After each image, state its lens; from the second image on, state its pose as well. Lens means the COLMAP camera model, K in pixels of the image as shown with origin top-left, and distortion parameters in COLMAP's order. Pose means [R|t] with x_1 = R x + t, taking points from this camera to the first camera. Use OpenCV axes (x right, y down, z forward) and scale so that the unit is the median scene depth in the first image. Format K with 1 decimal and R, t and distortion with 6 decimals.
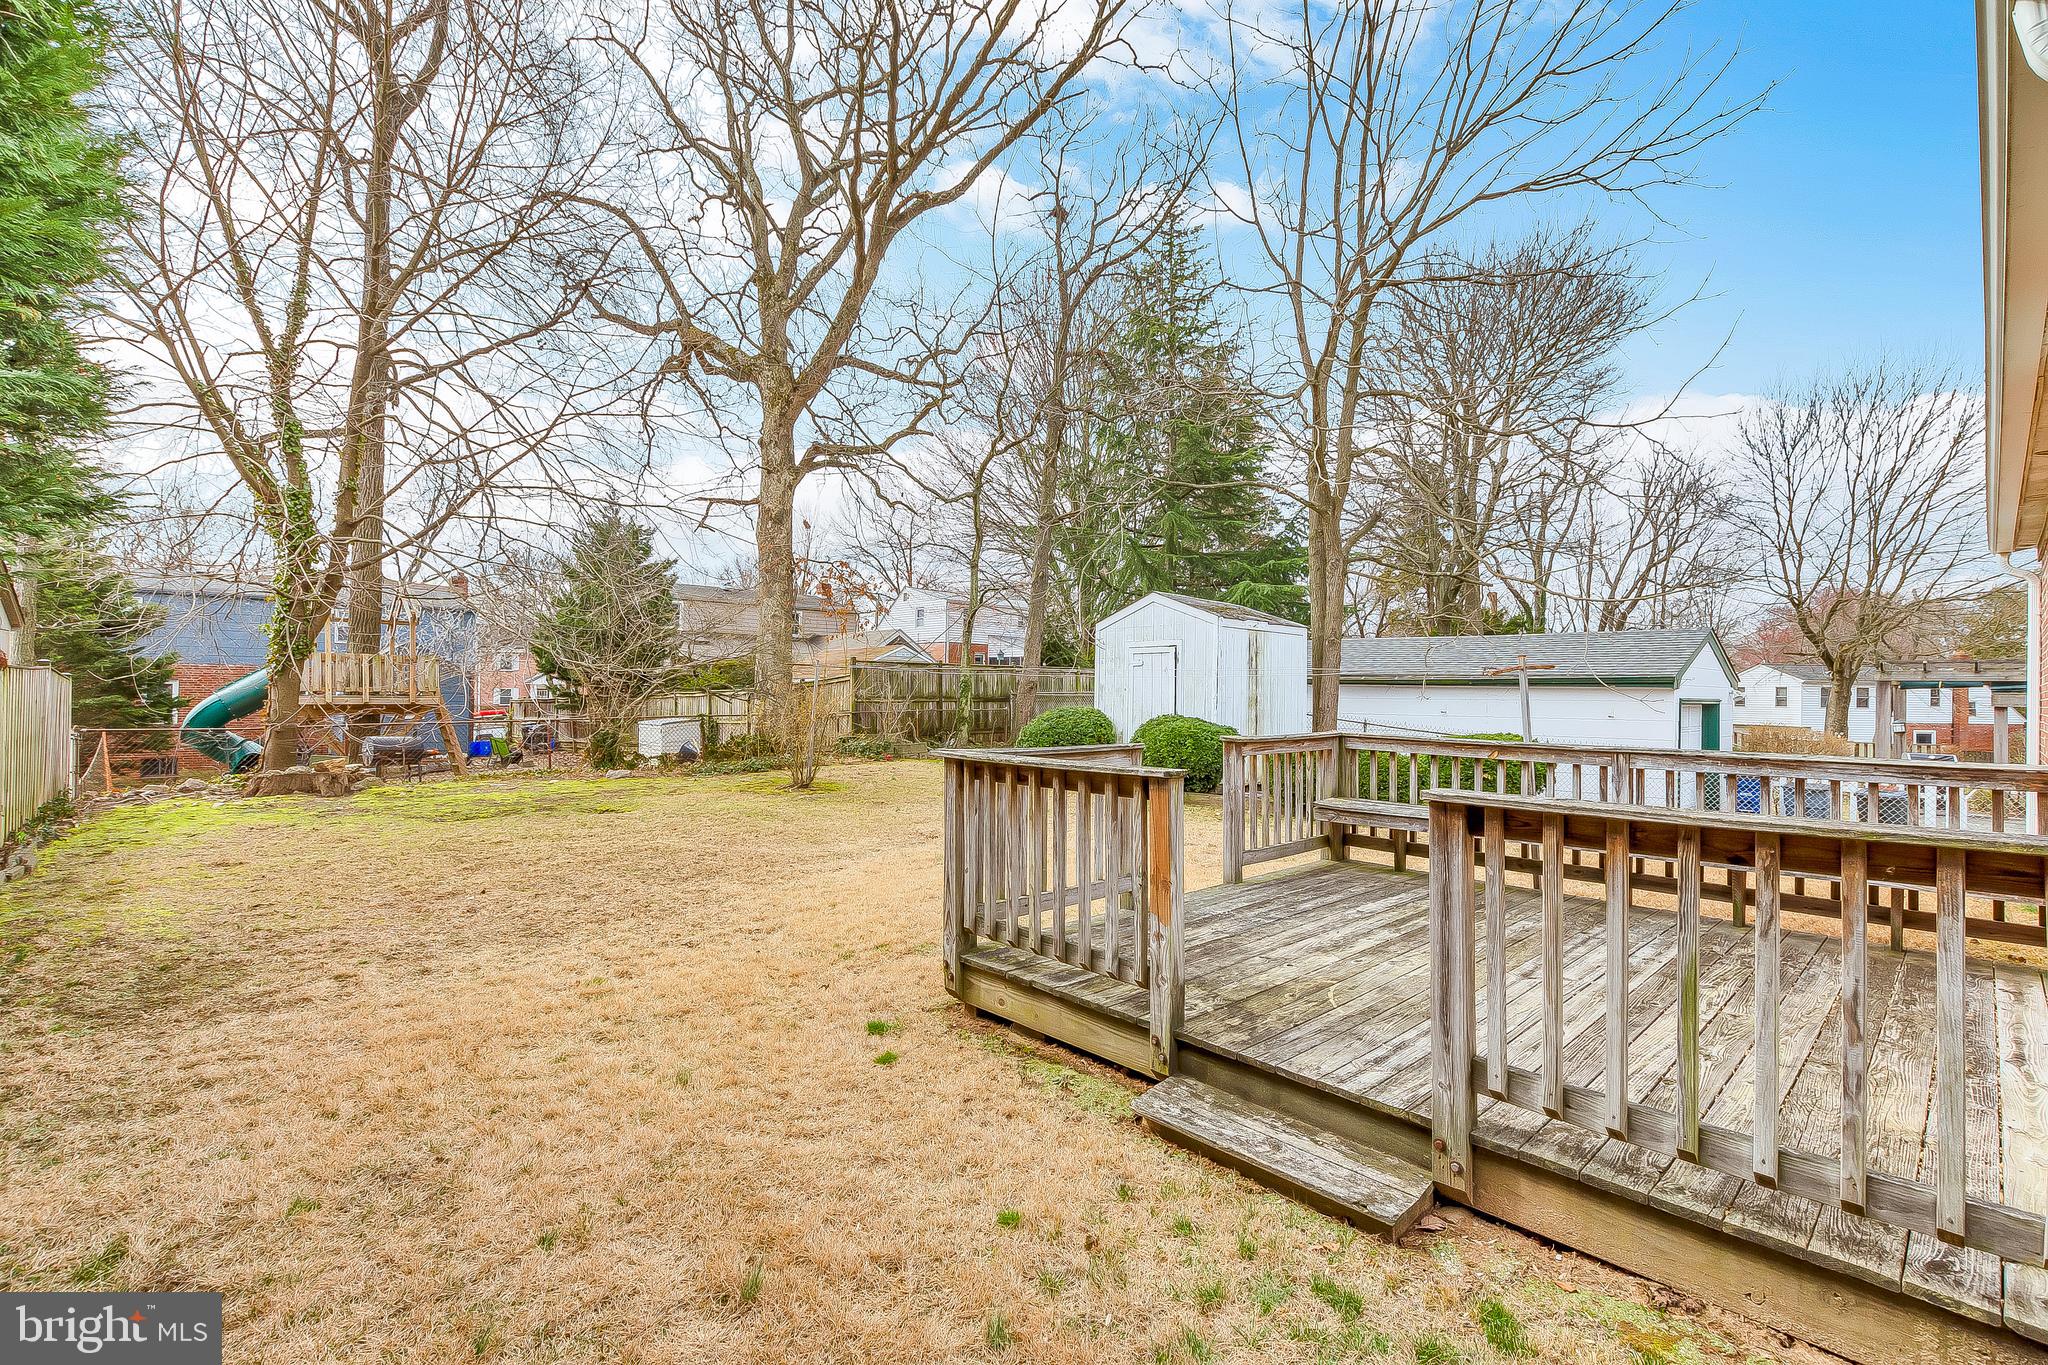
lens RADIAL K [[926.8, 0, 1021.5], [0, 926.8, 676.0], [0, 0, 1]] dist [-0.000350, -0.001028]
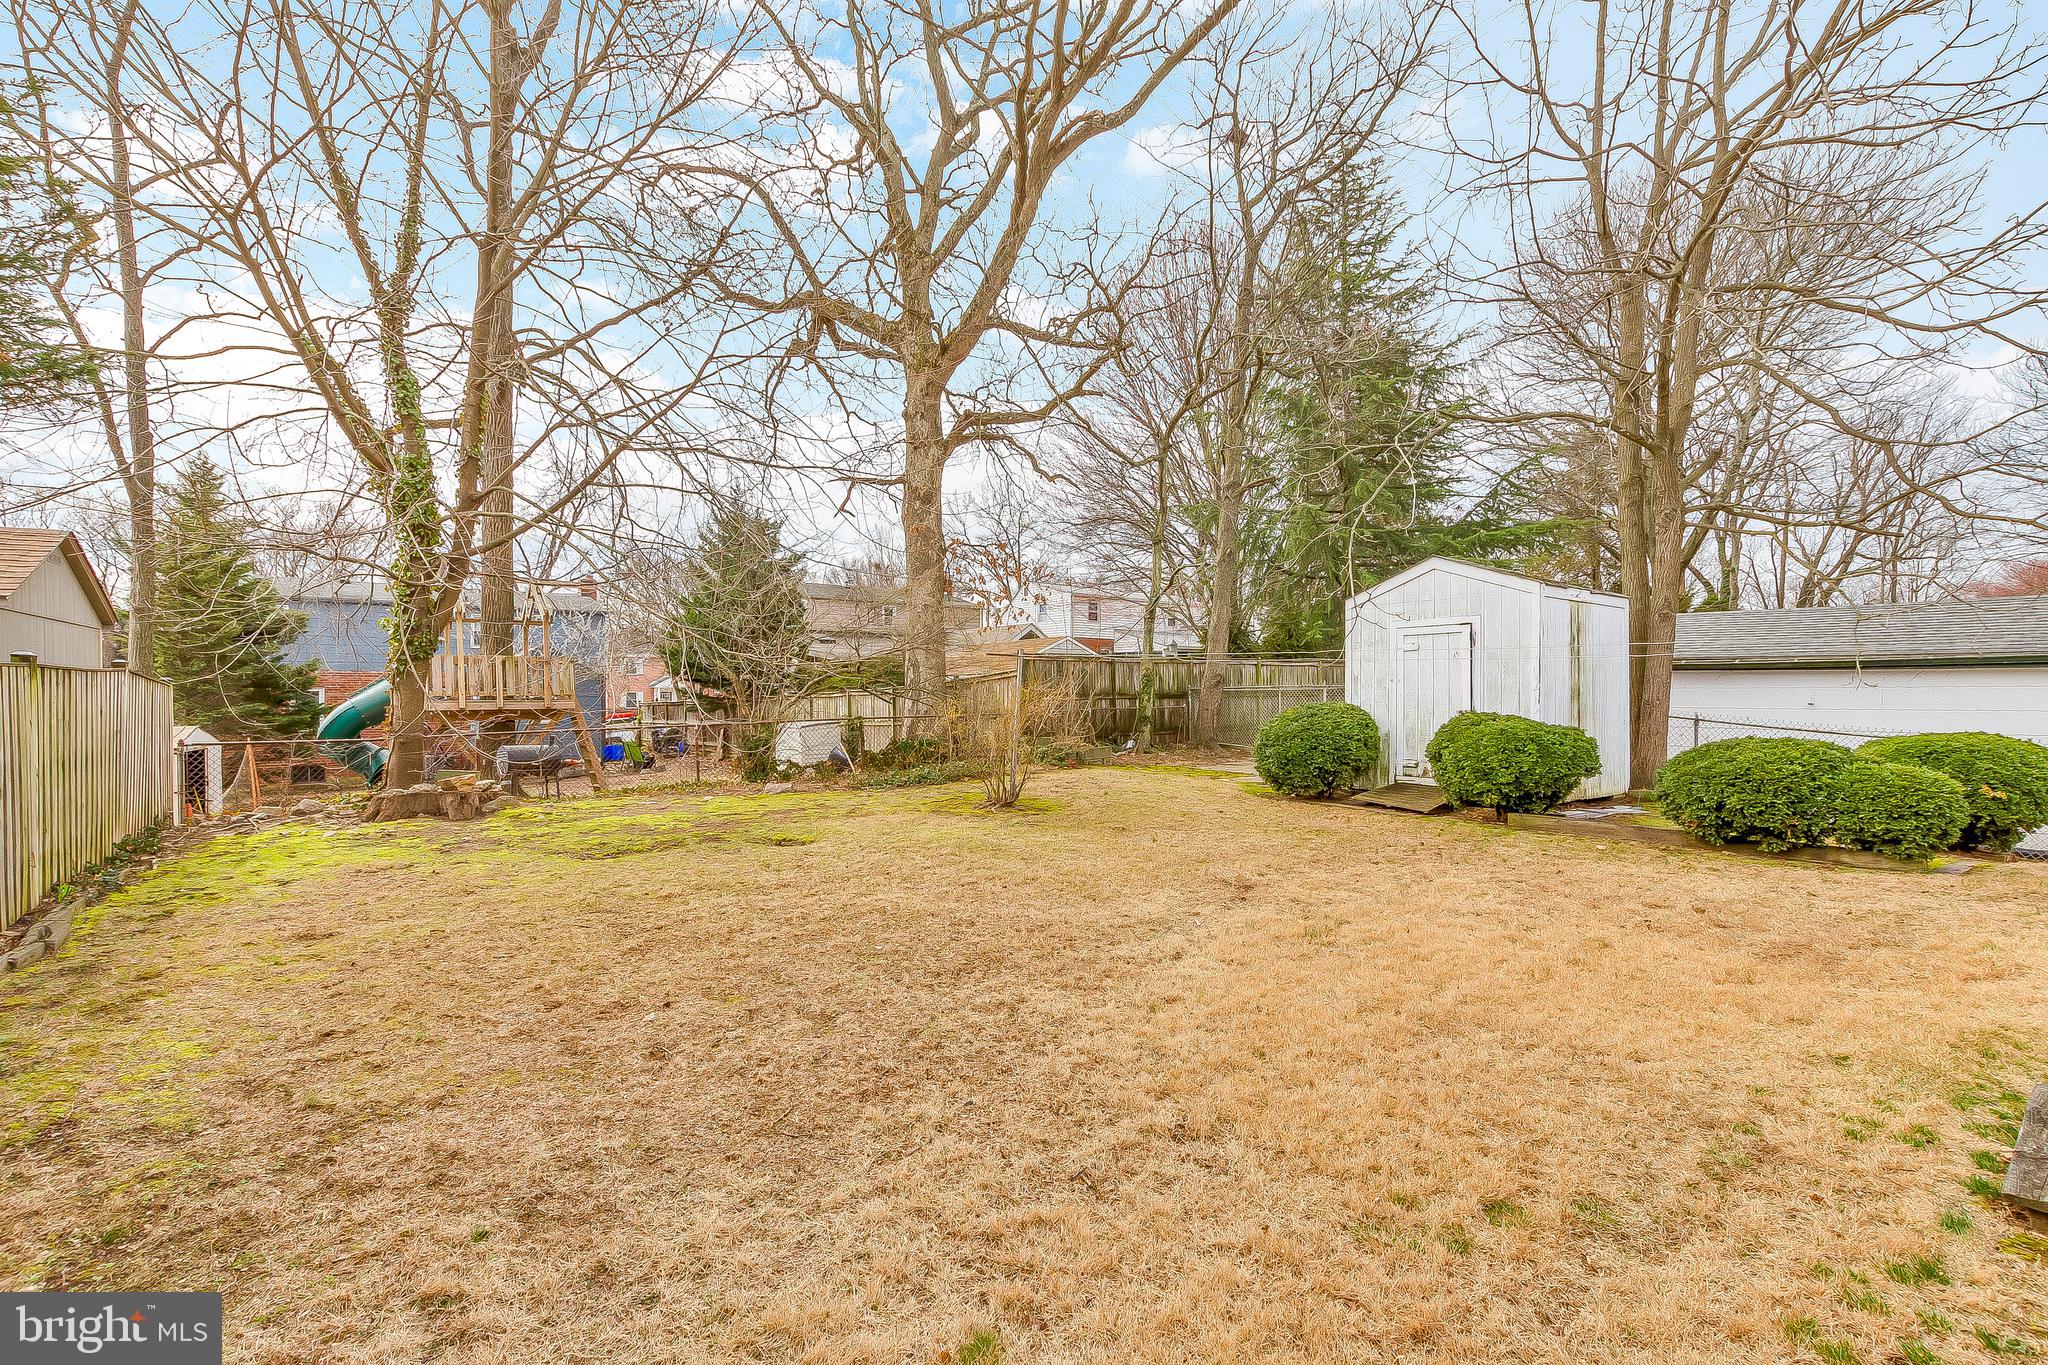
lens RADIAL K [[908.6, 0, 1028.5], [0, 908.6, 688.7], [0, 0, 1]] dist [-0.000251, 0.000081]
pose [[0.995670, -0.013136, -0.092029, -0.084876], [0.014628, 0.999772, 0.015556, 0.003047], [0.091803, -0.016834, 0.995635, 0.125690]]
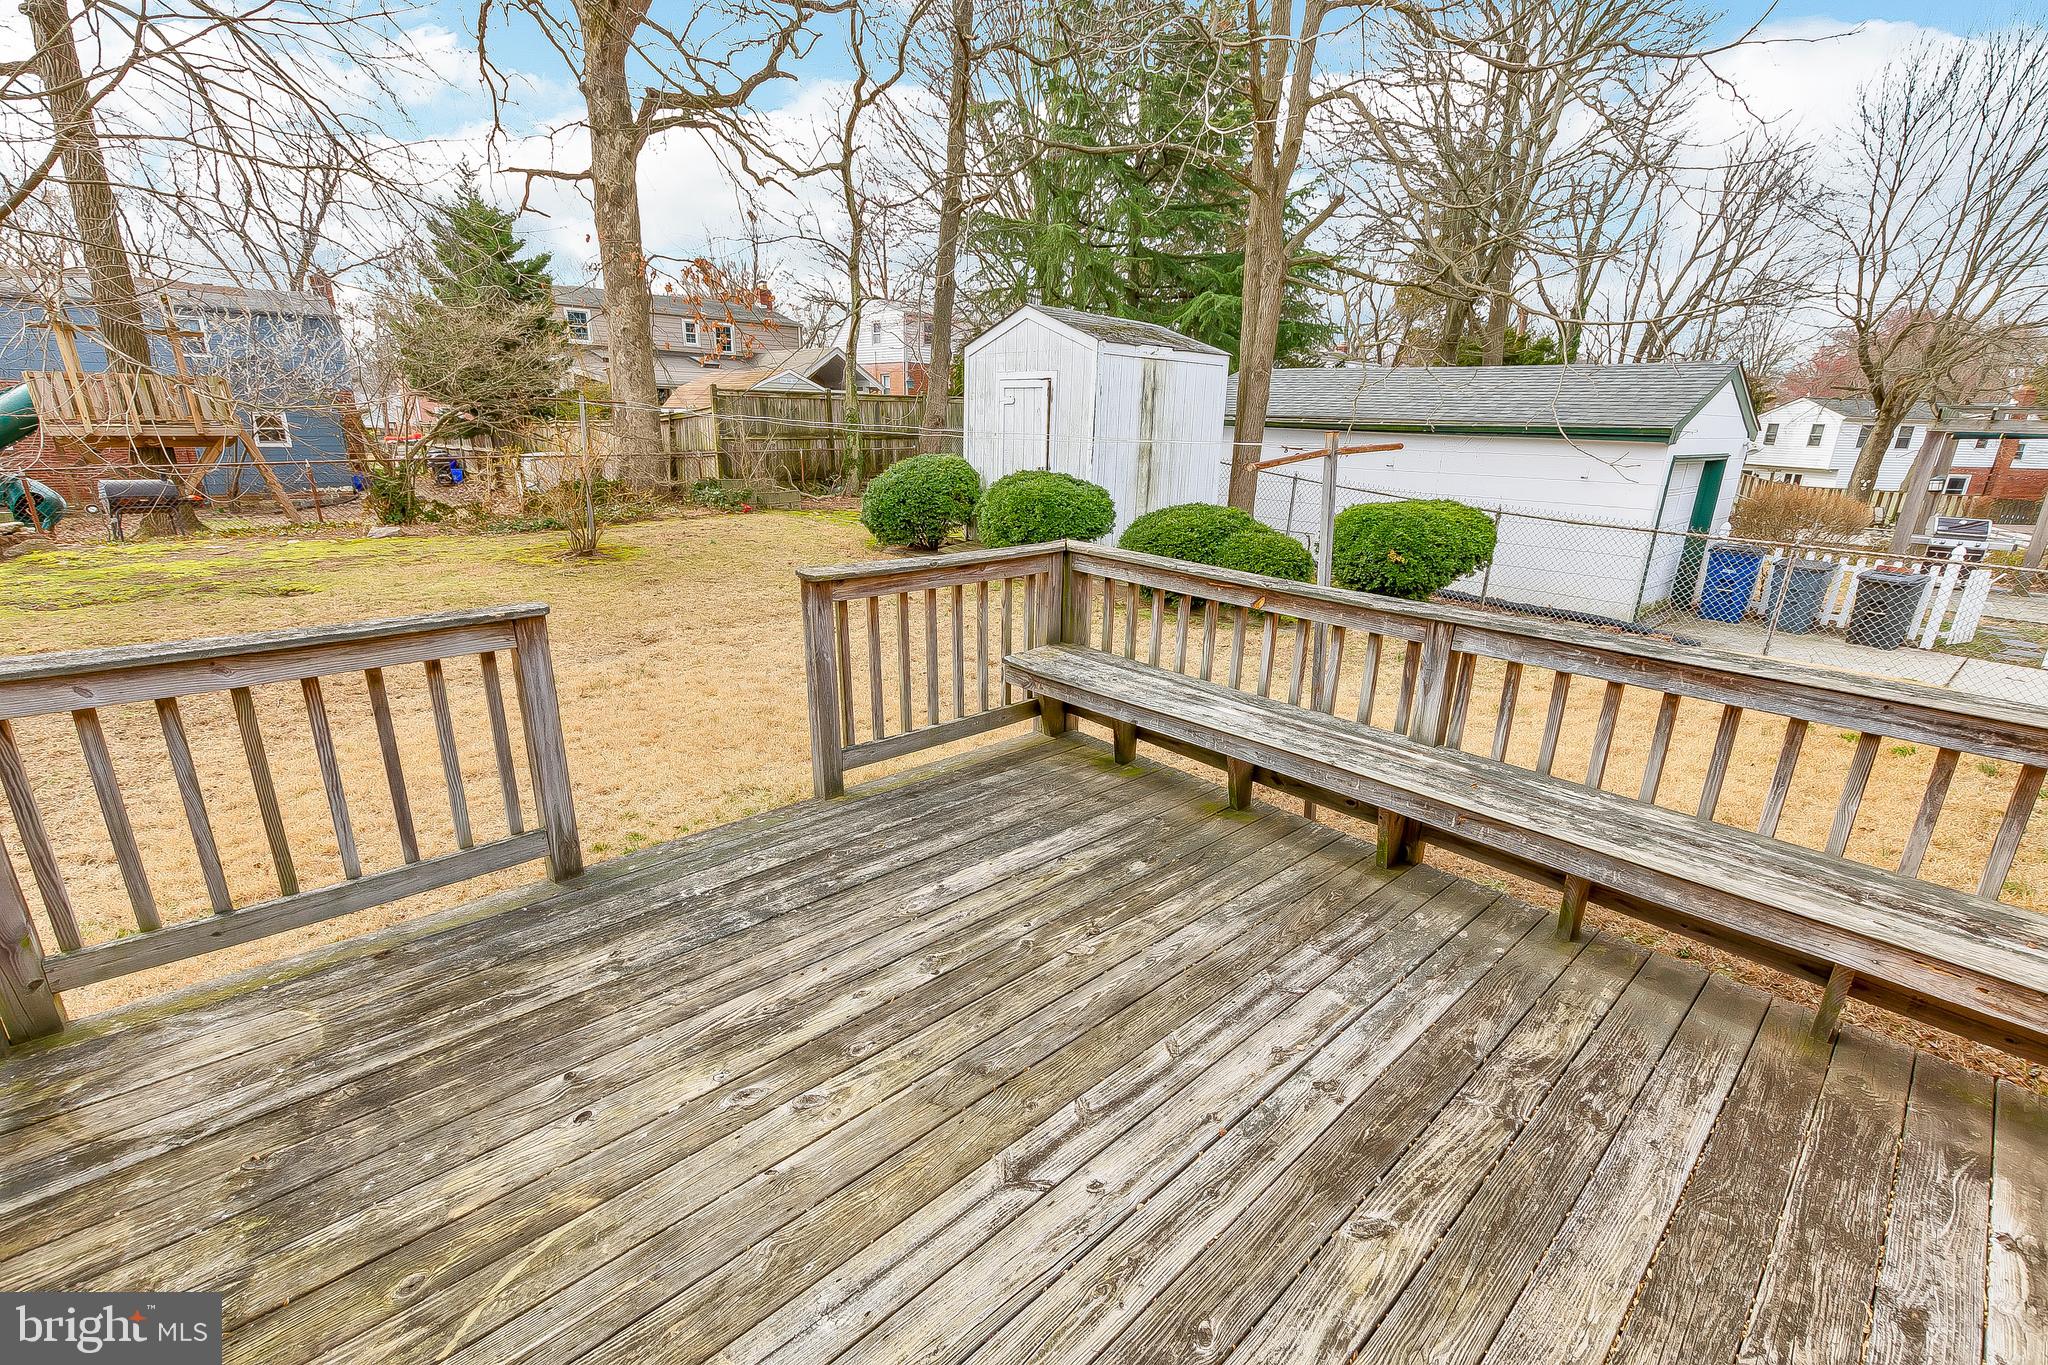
lens RADIAL K [[910.8, 0, 1025.7], [0, 910.8, 701.7], [0, 0, 1]] dist [0.001195, -0.000442]
pose [[0.999884, 0.014381, -0.004967, 0.101598], [-0.012063, 0.948280, 0.317207, -0.011557], [0.009272, -0.317111, 0.948343, 0.116316]]
